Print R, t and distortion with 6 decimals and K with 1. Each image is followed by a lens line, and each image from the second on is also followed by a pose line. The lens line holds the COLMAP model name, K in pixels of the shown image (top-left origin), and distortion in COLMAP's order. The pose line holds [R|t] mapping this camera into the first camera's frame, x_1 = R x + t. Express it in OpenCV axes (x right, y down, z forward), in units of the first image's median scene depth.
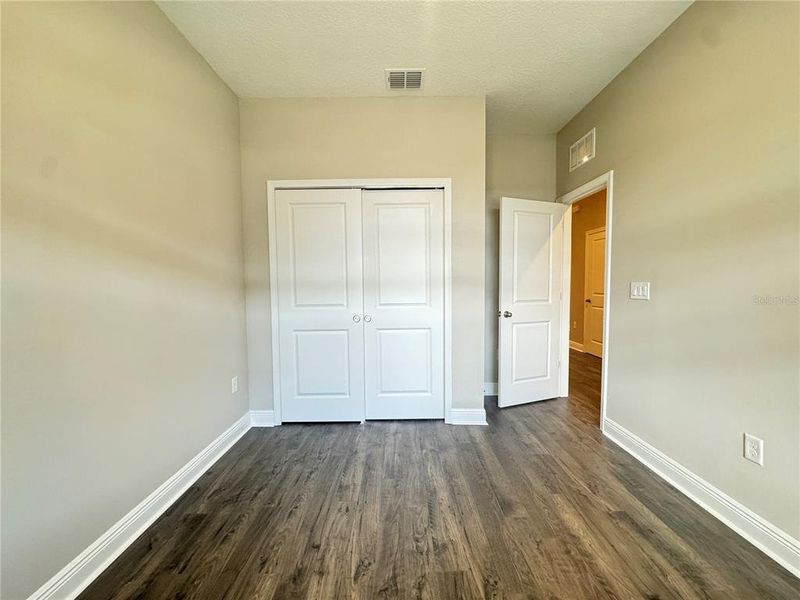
lens RADIAL K [[318.4, 0, 401.8], [0, 318.4, 295.3], [0, 0, 1]] dist [-0.004141, 0.001012]
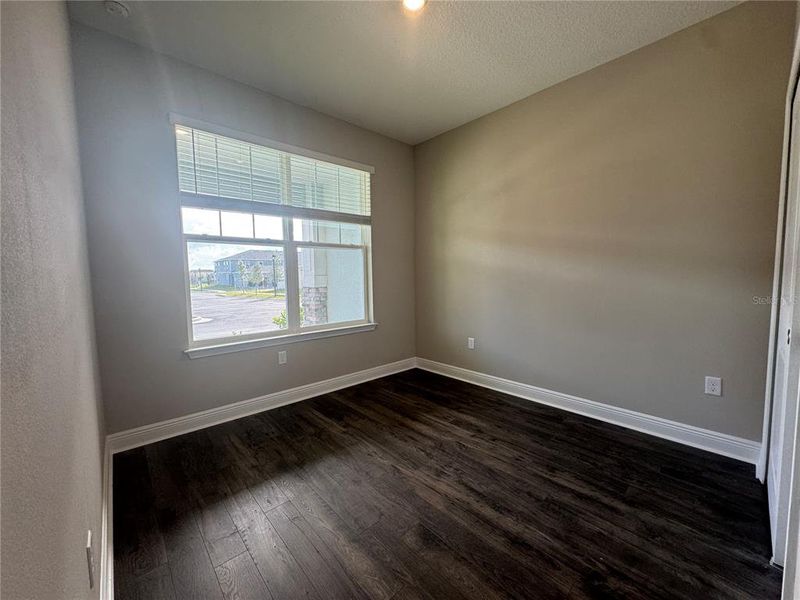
lens RADIAL K [[318.4, 0, 397.1], [0, 318.4, 298.9], [0, 0, 1]] dist [-0.004141, 0.001012]
pose [[-0.751146, 0.065905, -0.656838, 0.769777], [-0.001577, 0.994822, 0.101621, -0.033546], [0.660134, 0.077368, -0.747152, 1.311386]]
